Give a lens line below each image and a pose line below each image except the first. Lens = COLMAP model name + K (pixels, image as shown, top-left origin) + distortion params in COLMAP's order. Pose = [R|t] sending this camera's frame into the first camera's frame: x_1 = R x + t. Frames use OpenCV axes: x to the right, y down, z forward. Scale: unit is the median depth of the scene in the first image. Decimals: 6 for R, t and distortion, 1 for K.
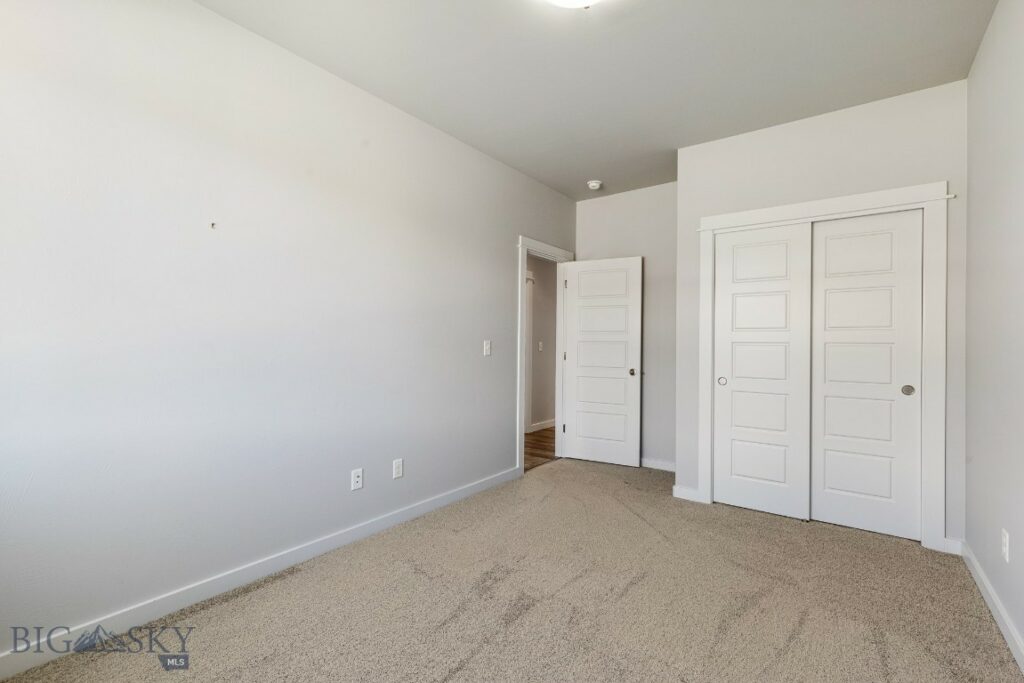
lens RADIAL K [[459.6, 0, 512.0], [0, 459.6, 341.5], [0, 0, 1]] dist [0.002300, -0.000910]
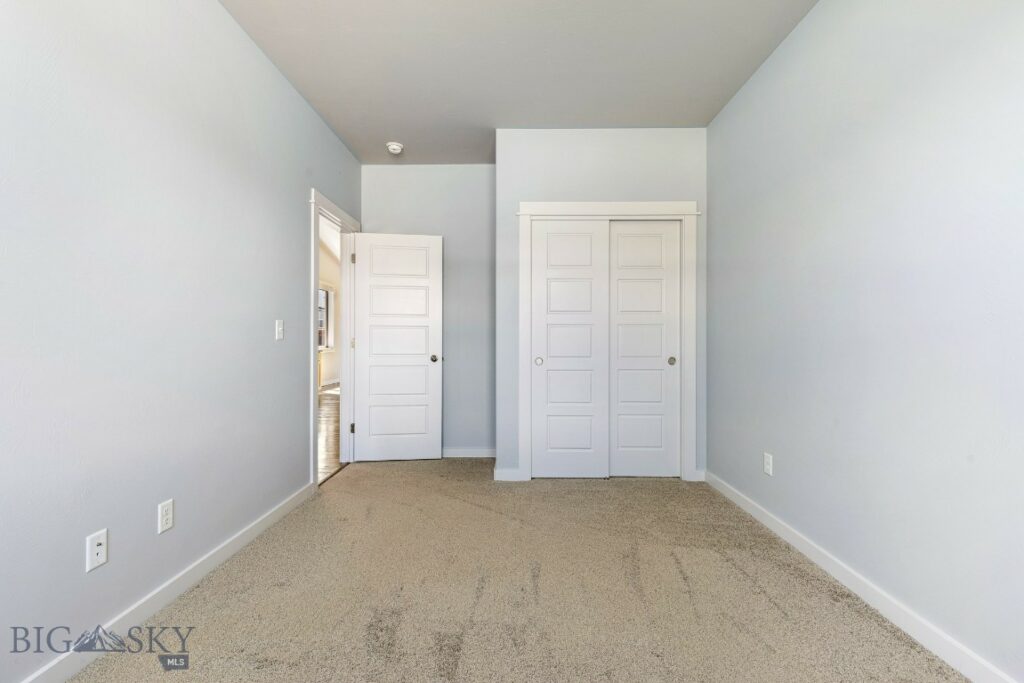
lens RADIAL K [[459.6, 0, 512.0], [0, 459.6, 341.5], [0, 0, 1]] dist [0.002300, -0.000910]
pose [[0.804558, -0.008356, 0.593815, -0.215785], [0.004653, 0.999959, 0.007768, 0.032952], [-0.593855, -0.003487, 0.804564, 0.196582]]
